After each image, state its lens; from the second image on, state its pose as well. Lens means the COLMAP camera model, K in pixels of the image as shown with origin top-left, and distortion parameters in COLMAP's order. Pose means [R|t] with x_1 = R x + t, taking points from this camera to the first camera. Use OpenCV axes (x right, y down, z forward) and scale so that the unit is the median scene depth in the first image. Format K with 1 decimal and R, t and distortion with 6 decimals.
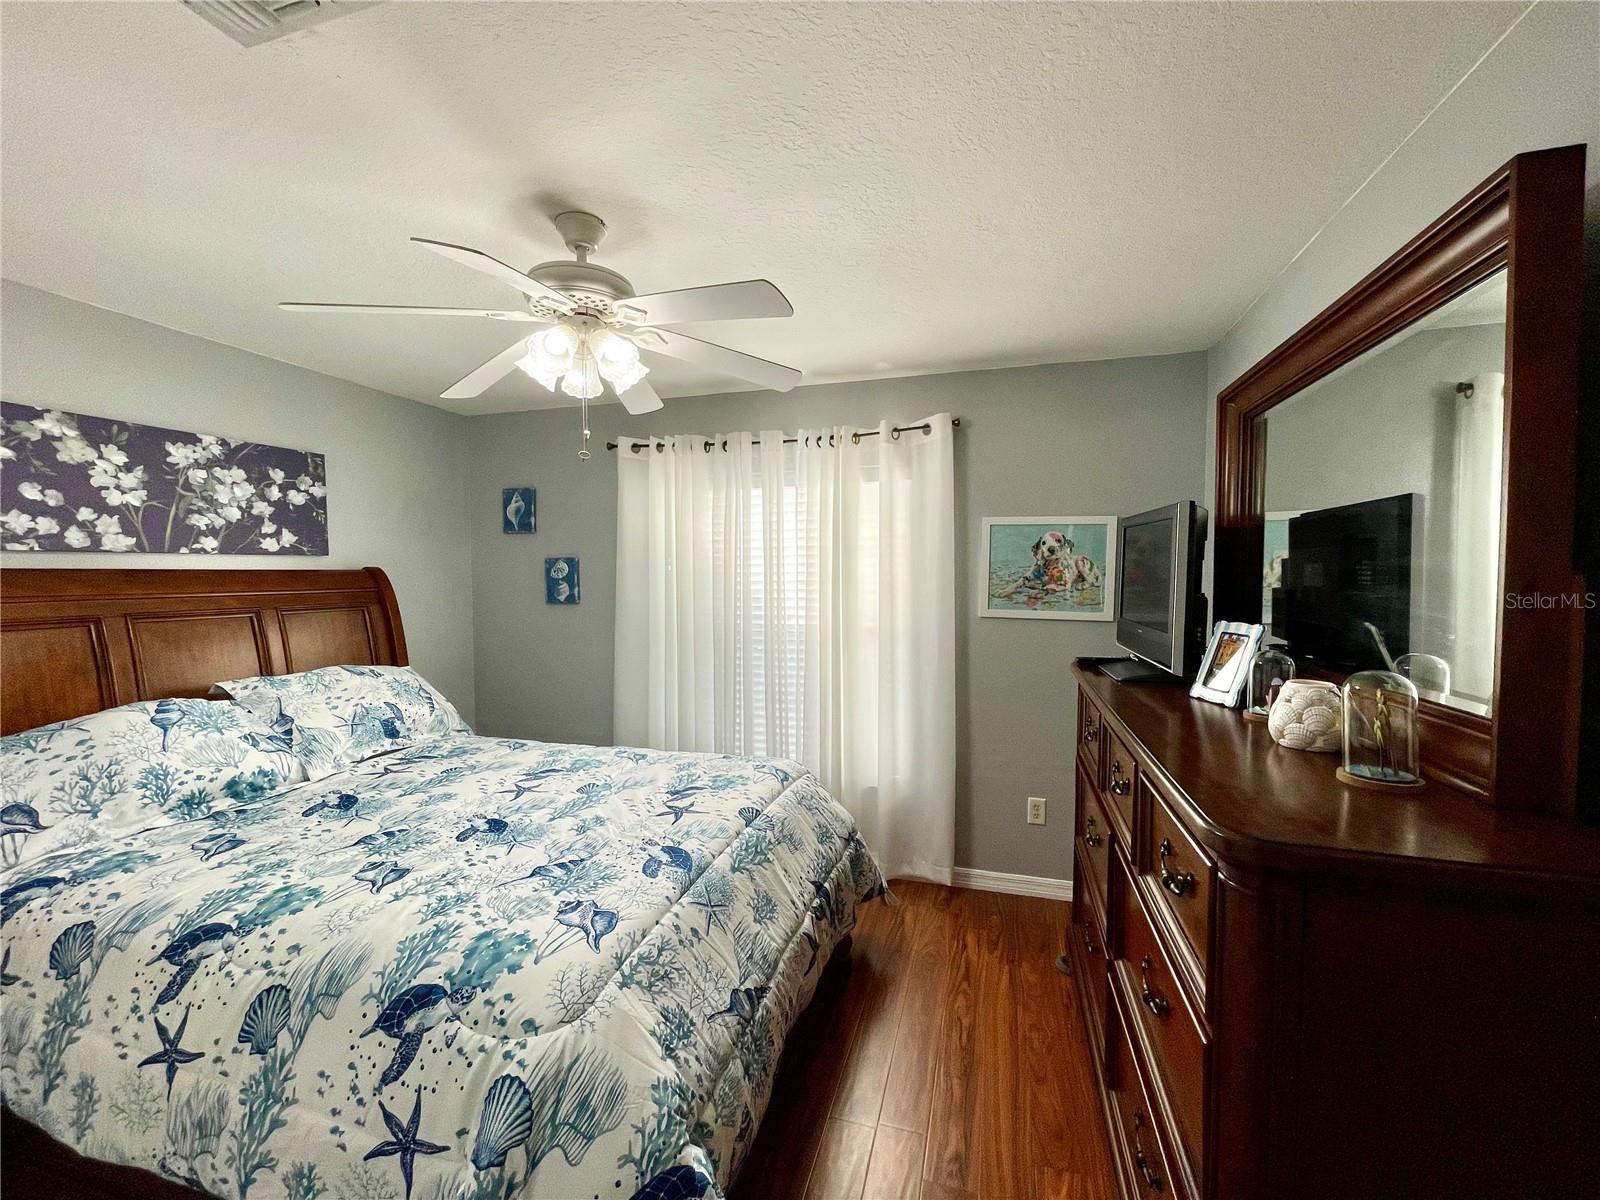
lens RADIAL K [[649.9, 0, 804.0], [0, 649.9, 600.2], [0, 0, 1]] dist [-0.001904, 0.003155]
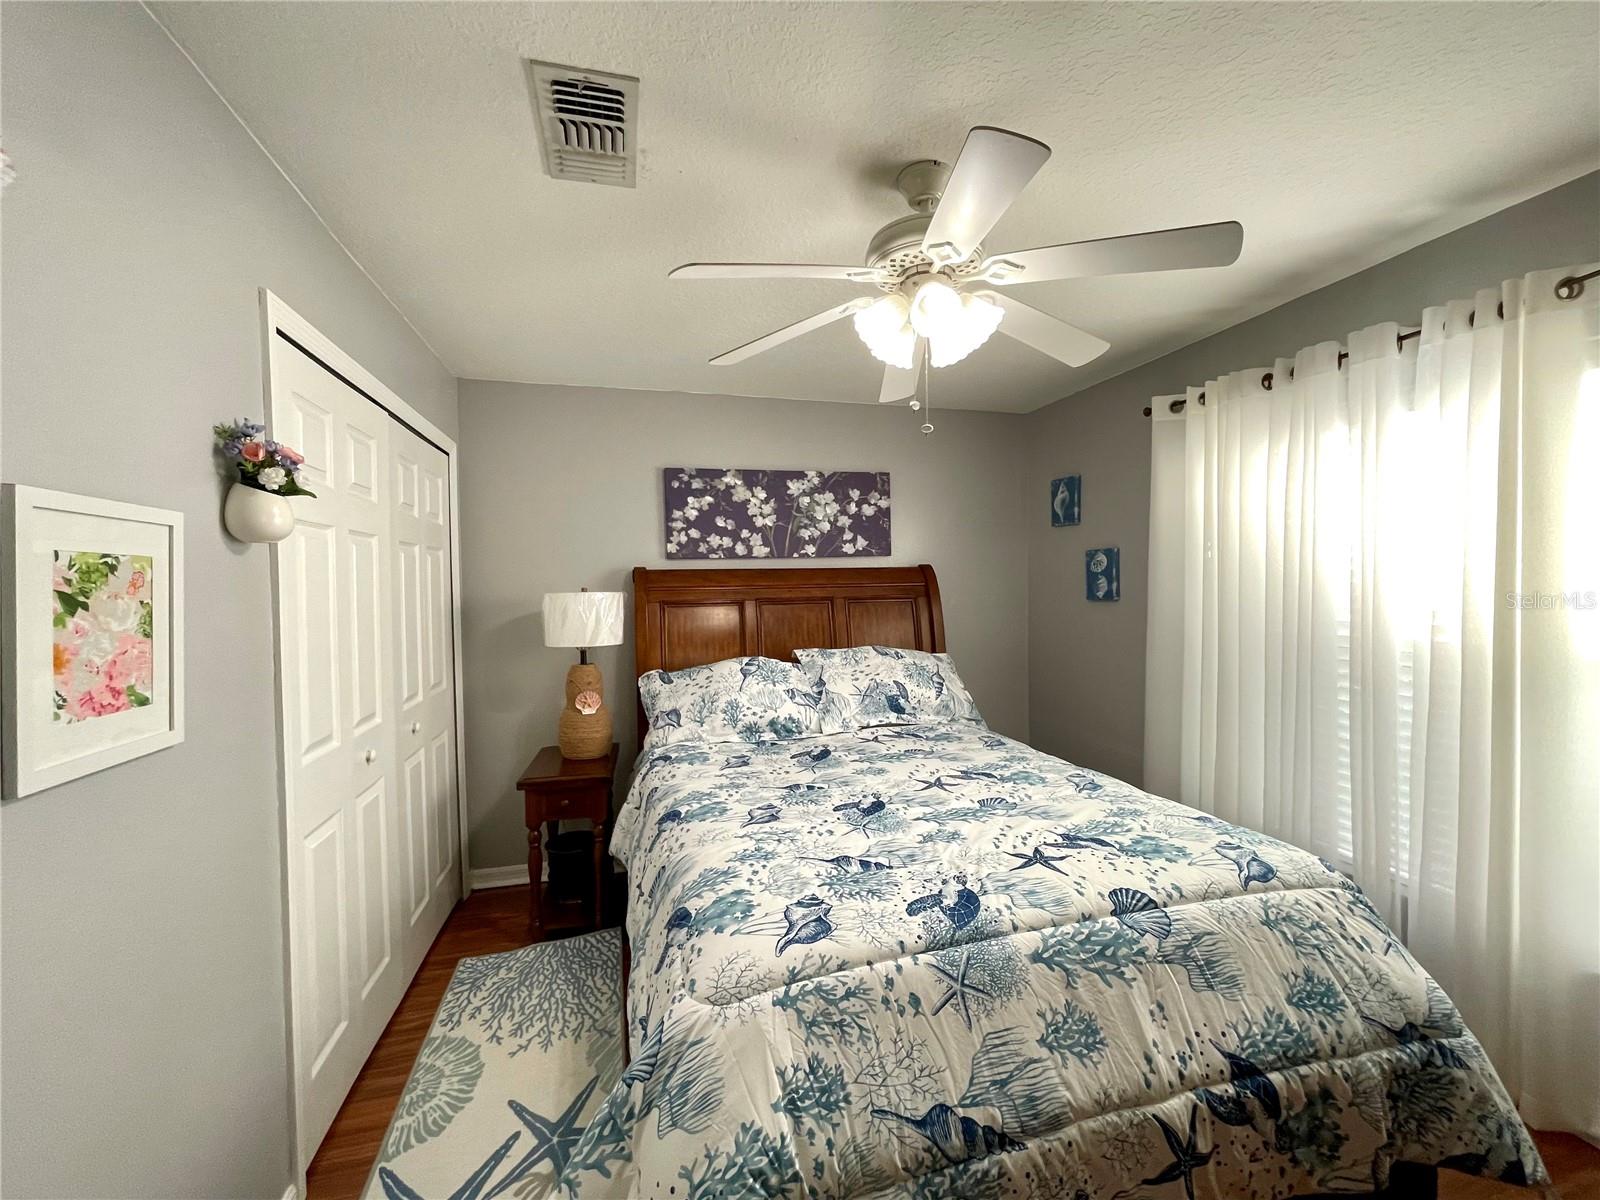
lens RADIAL K [[649.5, 0, 805.2], [0, 649.5, 601.1], [0, 0, 1]] dist [-0.001153, 0.000065]
pose [[0.528567, 0.019920, -0.848658, 0.302749], [-0.021924, 0.999711, 0.009811, 0.010884], [0.848609, 0.013420, 0.528851, 0.324816]]
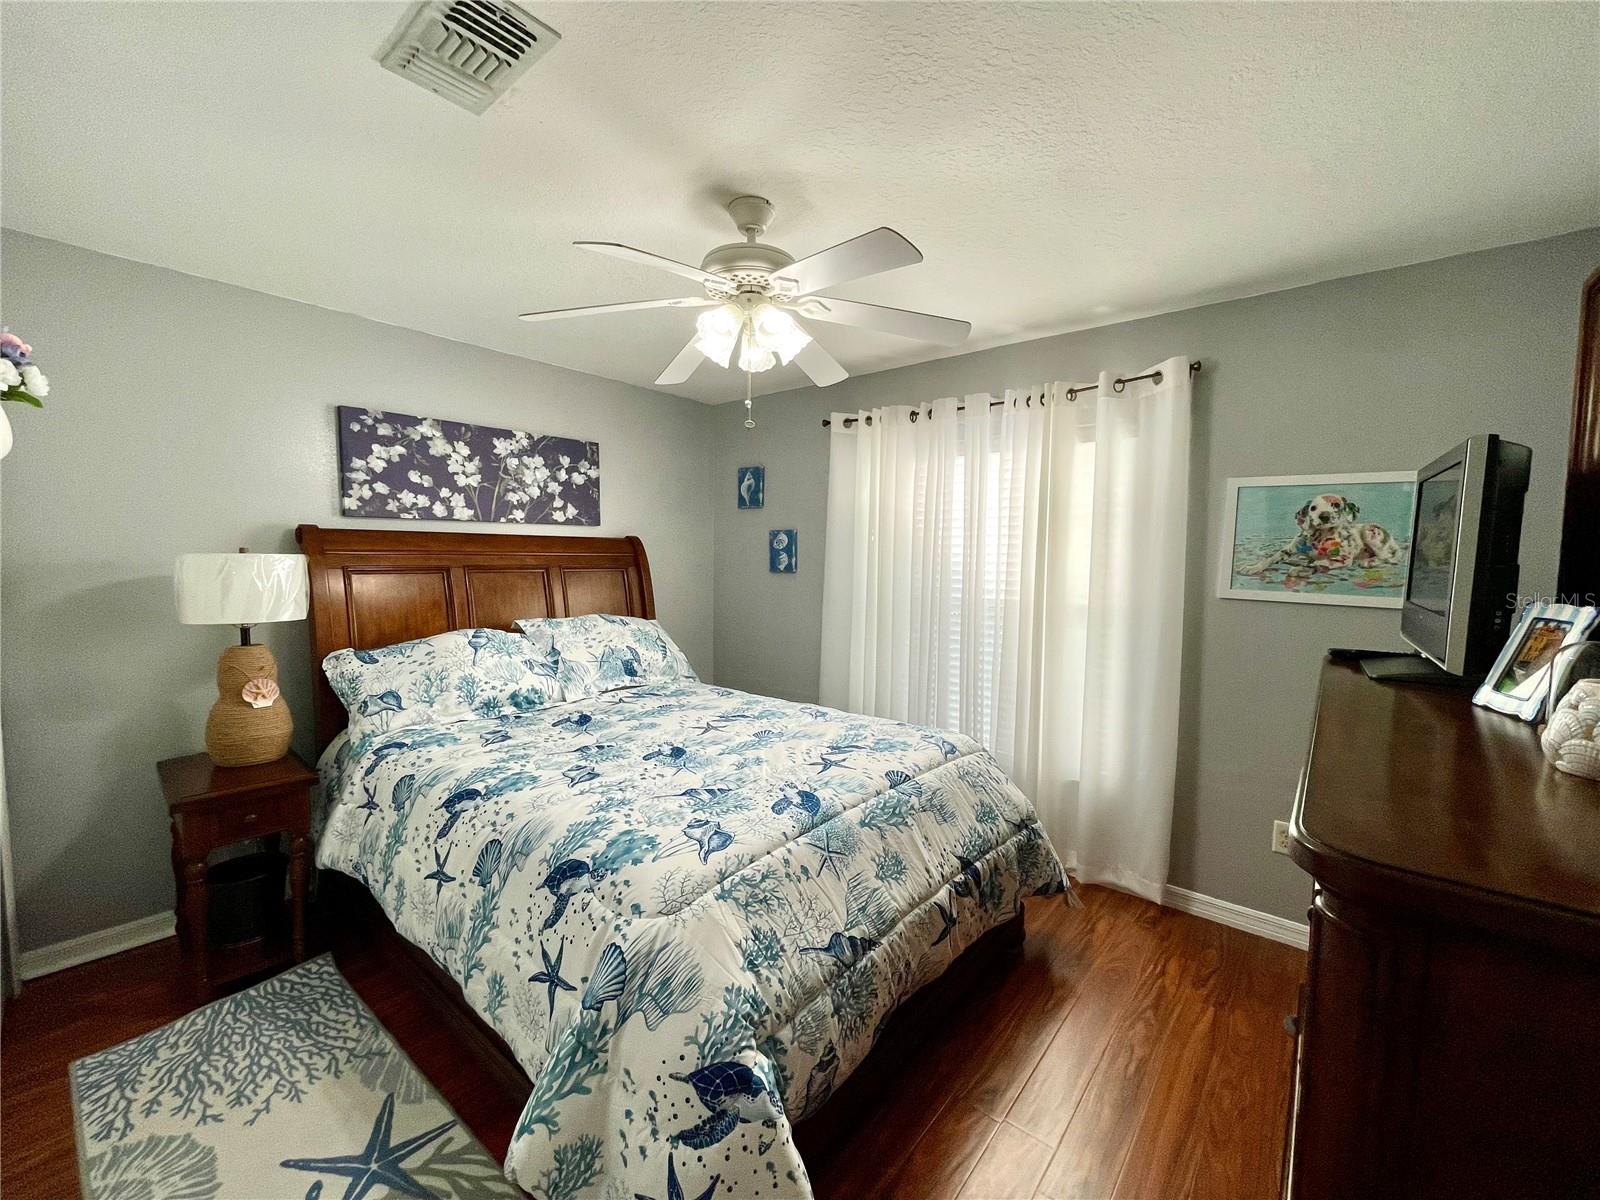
lens RADIAL K [[649.5, 0, 805.2], [0, 649.5, 601.1], [0, 0, 1]] dist [-0.001153, 0.000065]
pose [[0.919262, 0.043207, -0.391267, 0.159722], [-0.032714, 0.998905, 0.033446, 0.028452], [0.392284, -0.017946, 0.919669, 0.029257]]
